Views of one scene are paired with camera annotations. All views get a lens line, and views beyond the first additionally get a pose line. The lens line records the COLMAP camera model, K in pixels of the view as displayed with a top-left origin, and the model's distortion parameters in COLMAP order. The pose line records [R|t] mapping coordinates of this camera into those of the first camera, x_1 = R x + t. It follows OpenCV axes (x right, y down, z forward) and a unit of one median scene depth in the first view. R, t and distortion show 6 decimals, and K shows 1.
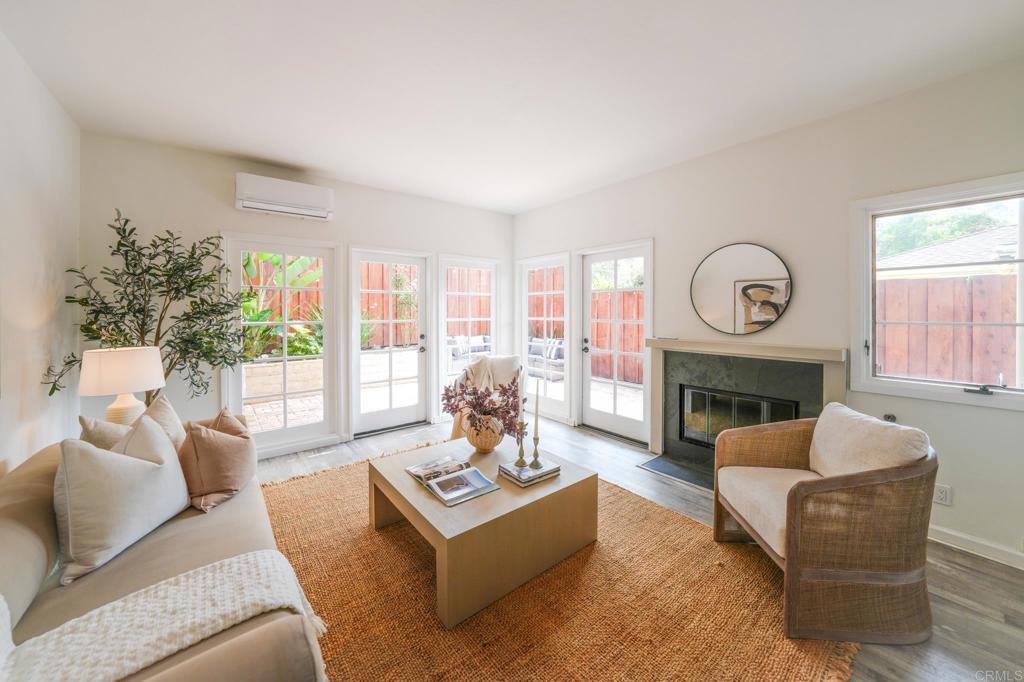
lens RADIAL K [[356.7, 0, 491.0], [0, 356.7, 311.5], [0, 0, 1]] dist [-0.012106, -0.000127]
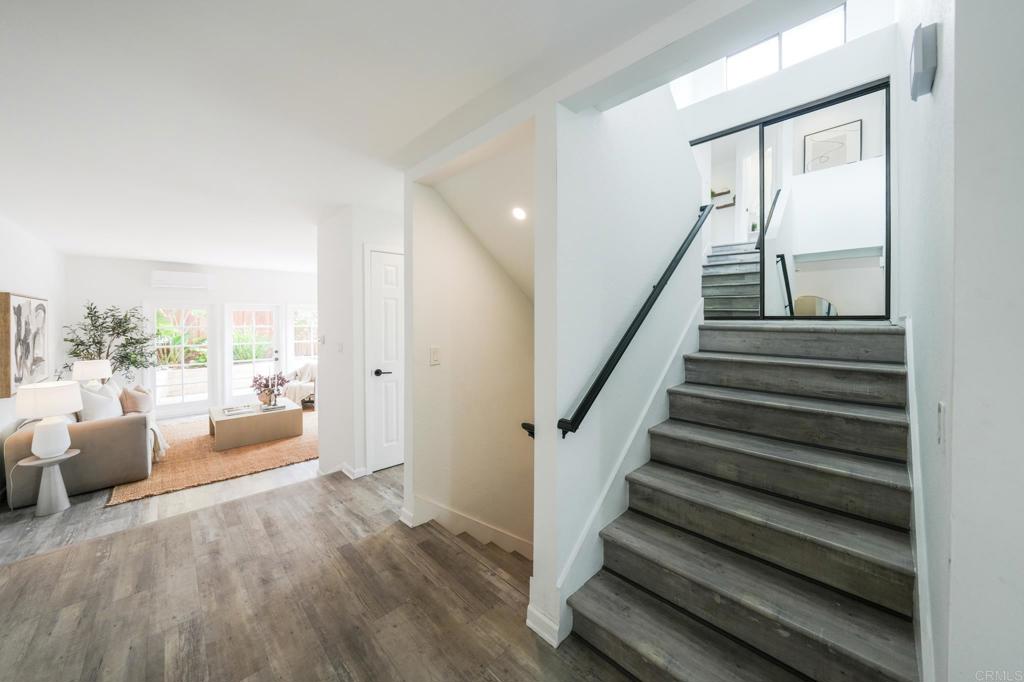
lens RADIAL K [[356.7, 0, 525.0], [0, 356.7, 318.8], [0, 0, 1]] dist [-0.012106, -0.000127]
pose [[0.990869, 0.000086, 0.134831, 1.268930], [-0.000012, 1.000000, -0.000550, -0.145928], [-0.134831, 0.000543, 0.990868, -1.438493]]
